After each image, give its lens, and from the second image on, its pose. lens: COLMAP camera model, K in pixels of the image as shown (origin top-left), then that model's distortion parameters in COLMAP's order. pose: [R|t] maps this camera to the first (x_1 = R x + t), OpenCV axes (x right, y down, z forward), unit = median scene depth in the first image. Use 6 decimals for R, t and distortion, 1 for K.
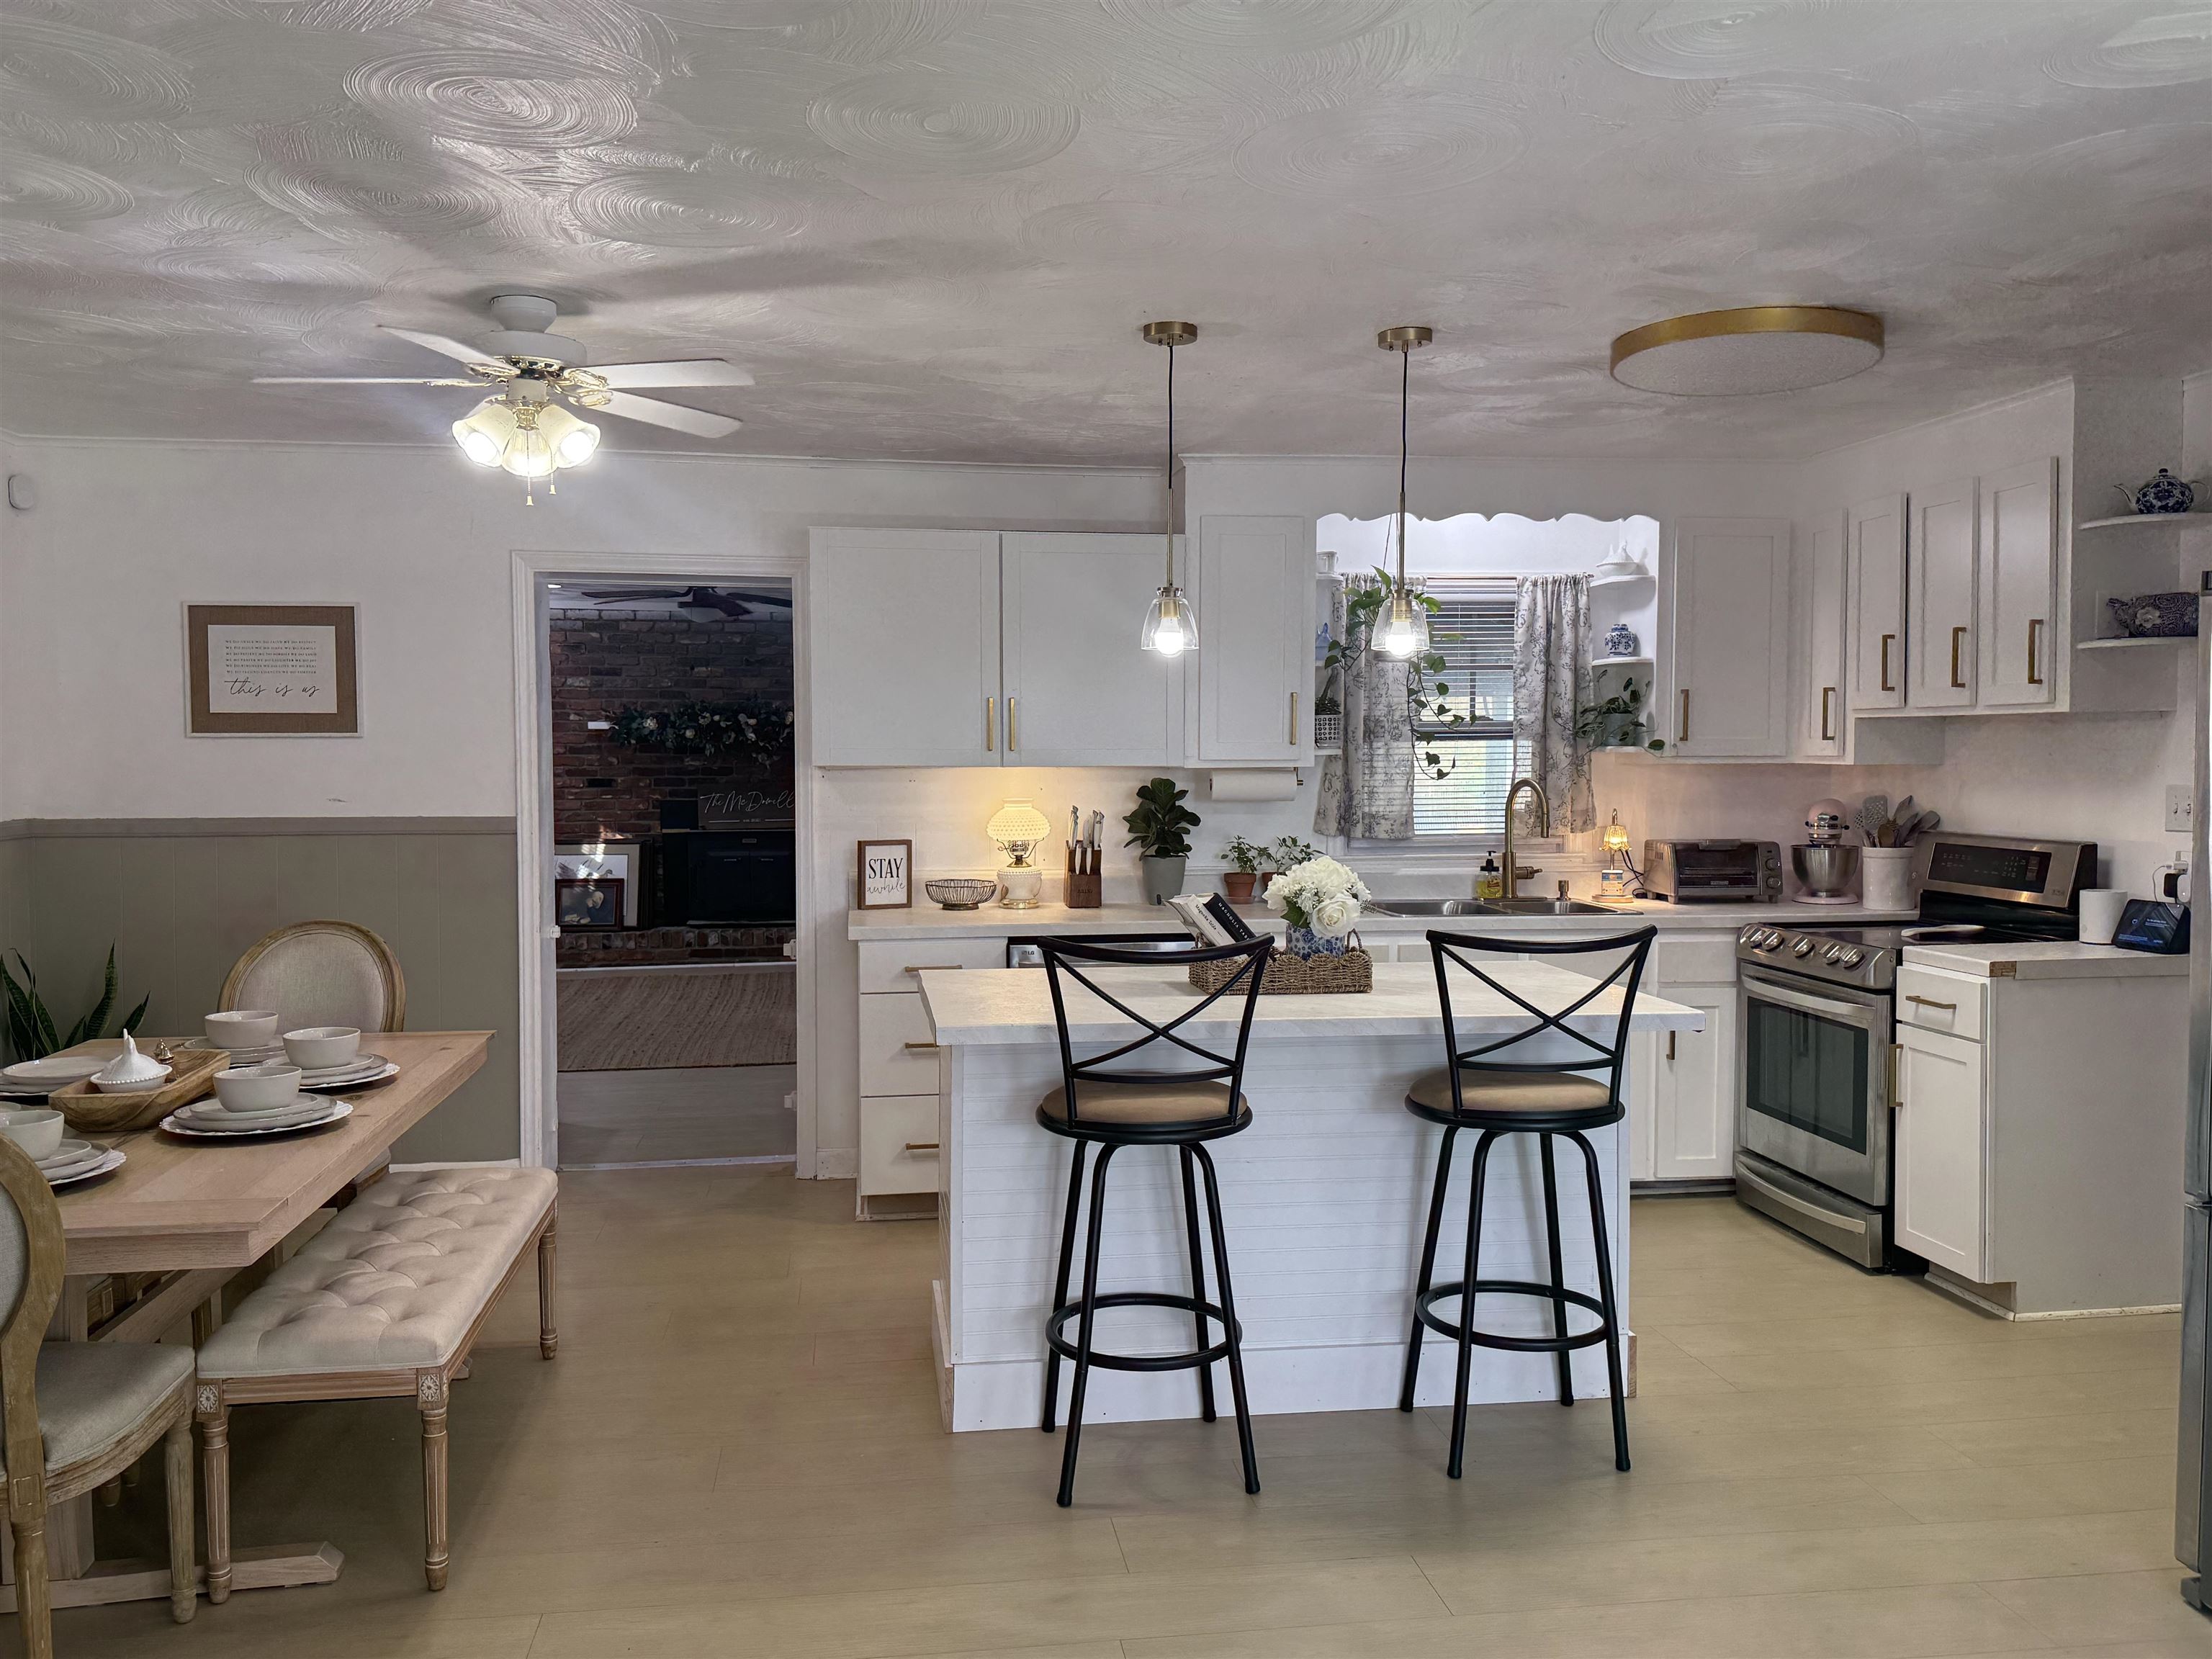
lens RADIAL K [[1707.2, 0, 1128.5], [0, 1707.2, 827.2], [0, 0, 1]] dist [0.113461, 0.001574]
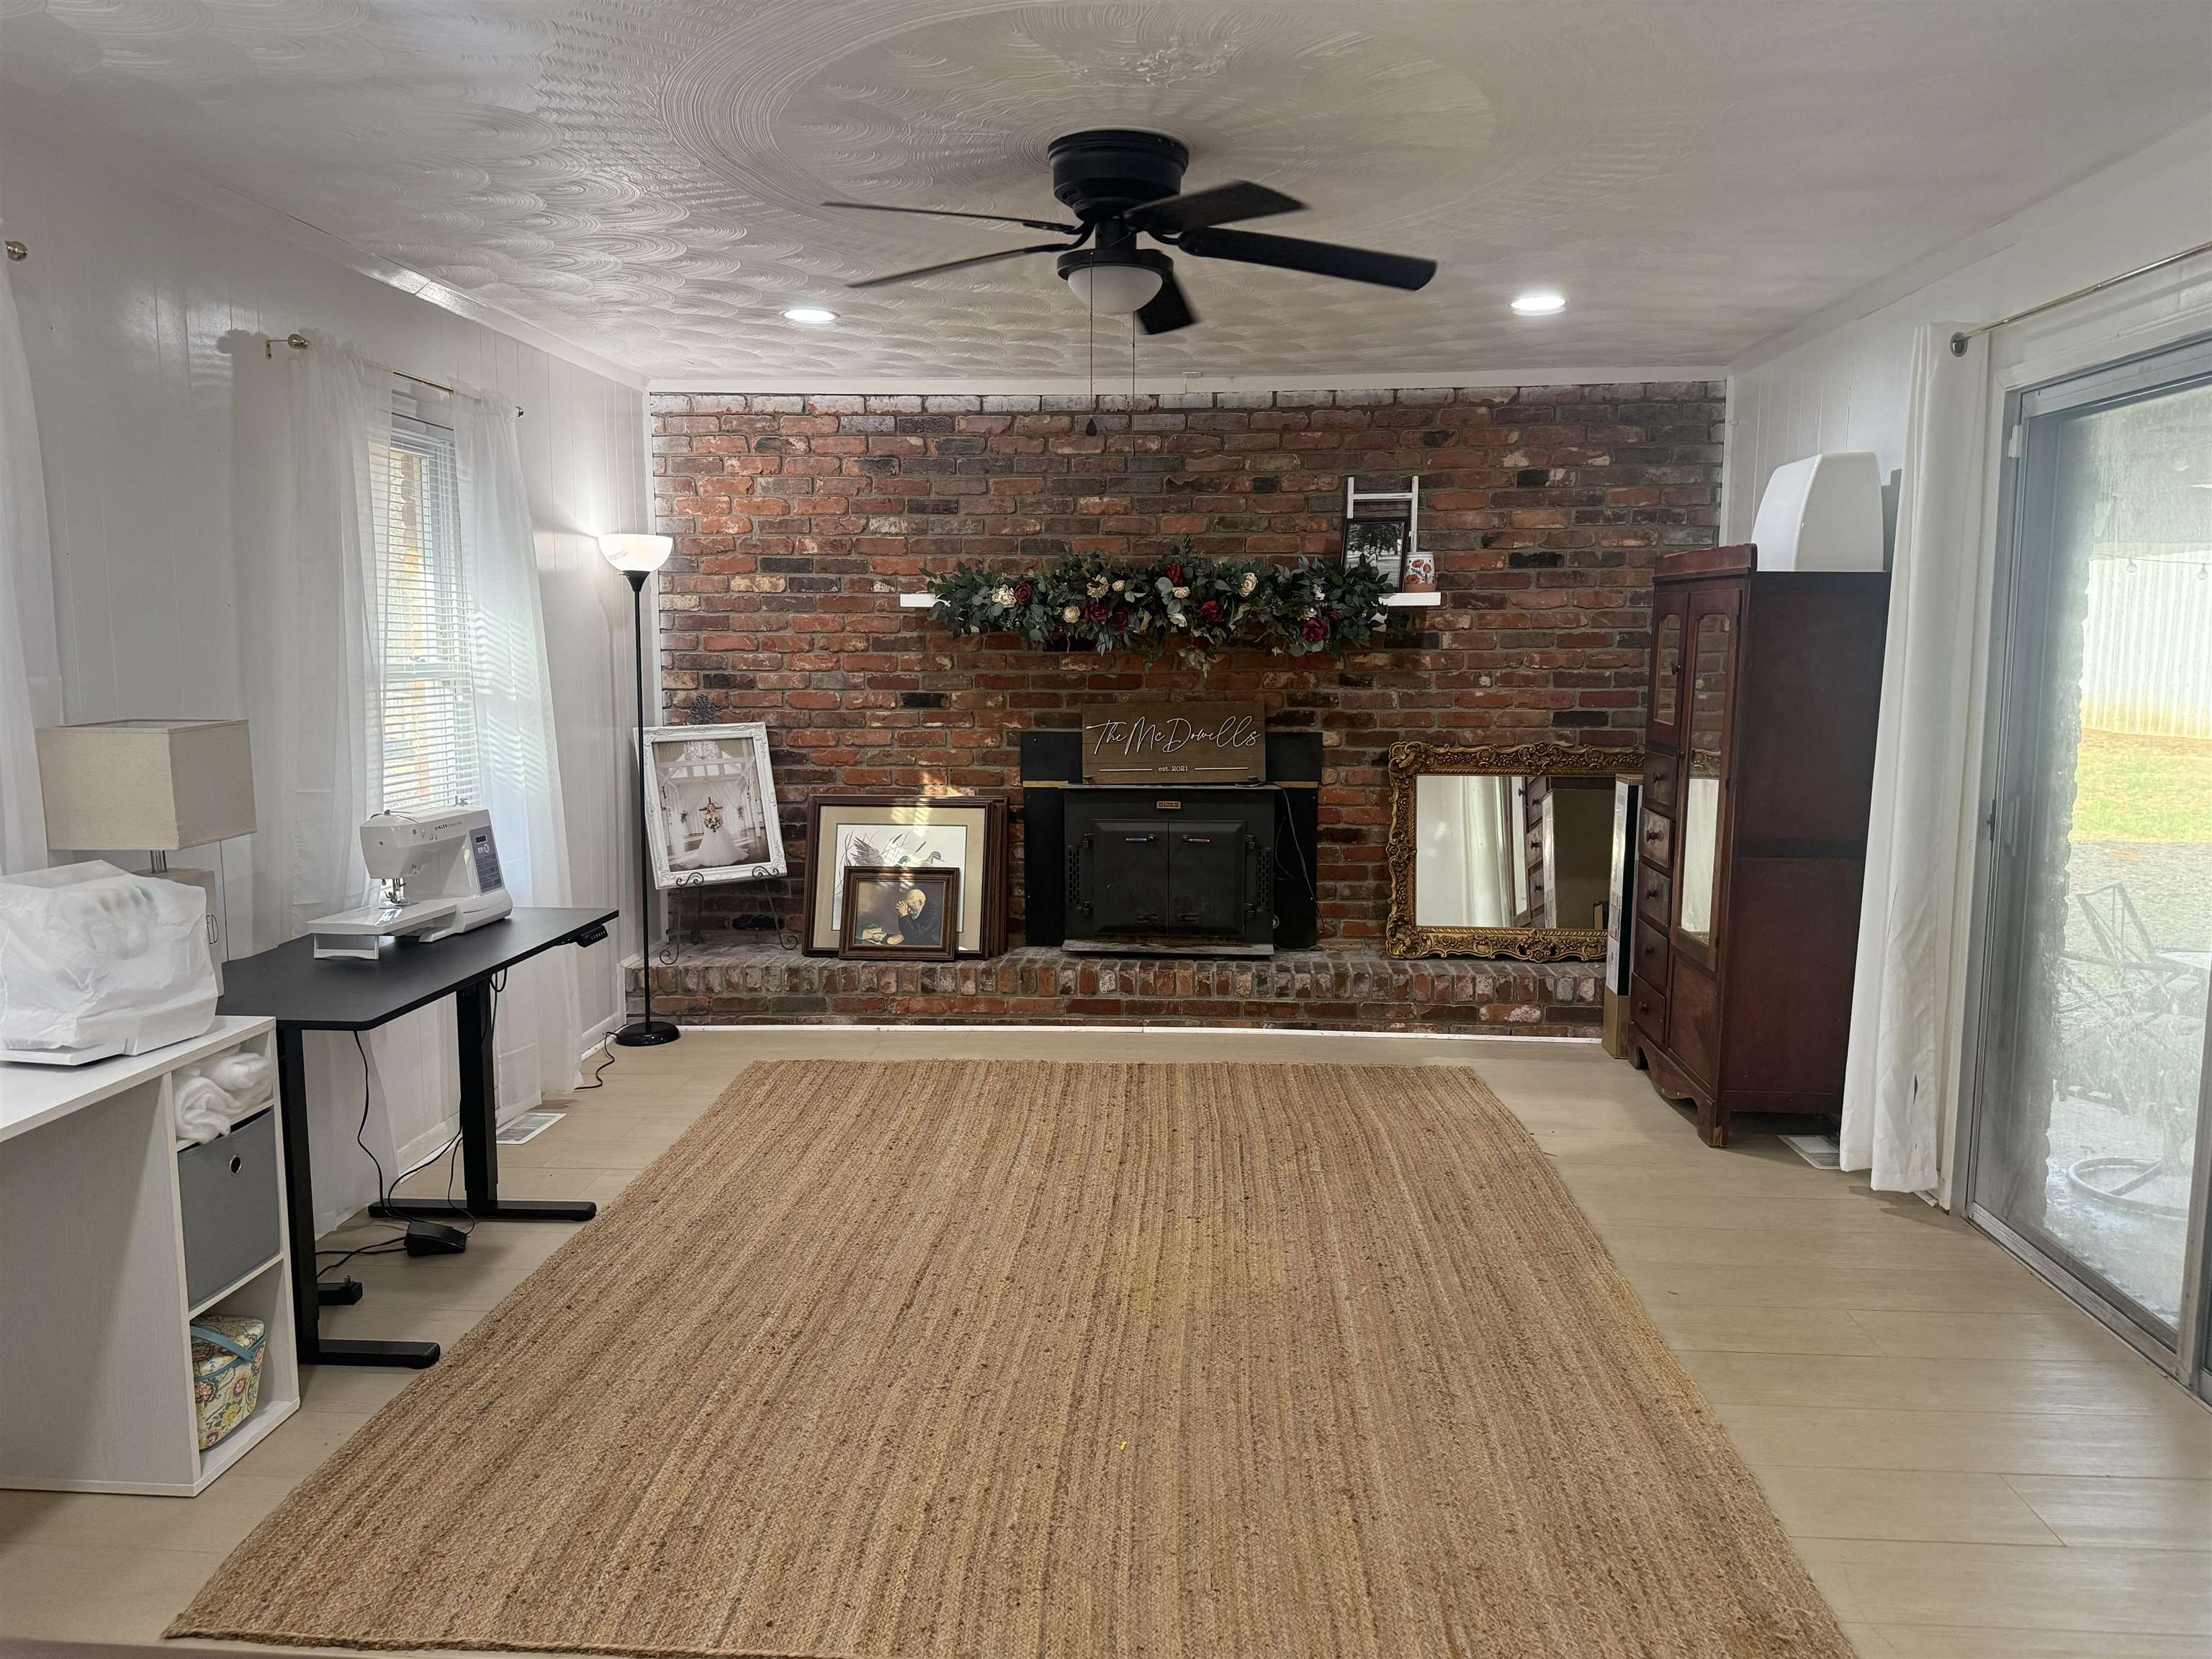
lens RADIAL K [[1554.6, 0, 1103.3], [0, 1554.6, 837.4], [0, 0, 1]] dist [0.010185, 0.000277]
pose [[0.975692, 0.030028, -0.217079, -0.132312], [-0.013135, 0.996800, 0.078848, -0.022134], [0.218752, -0.074080, 0.972964, 0.502909]]
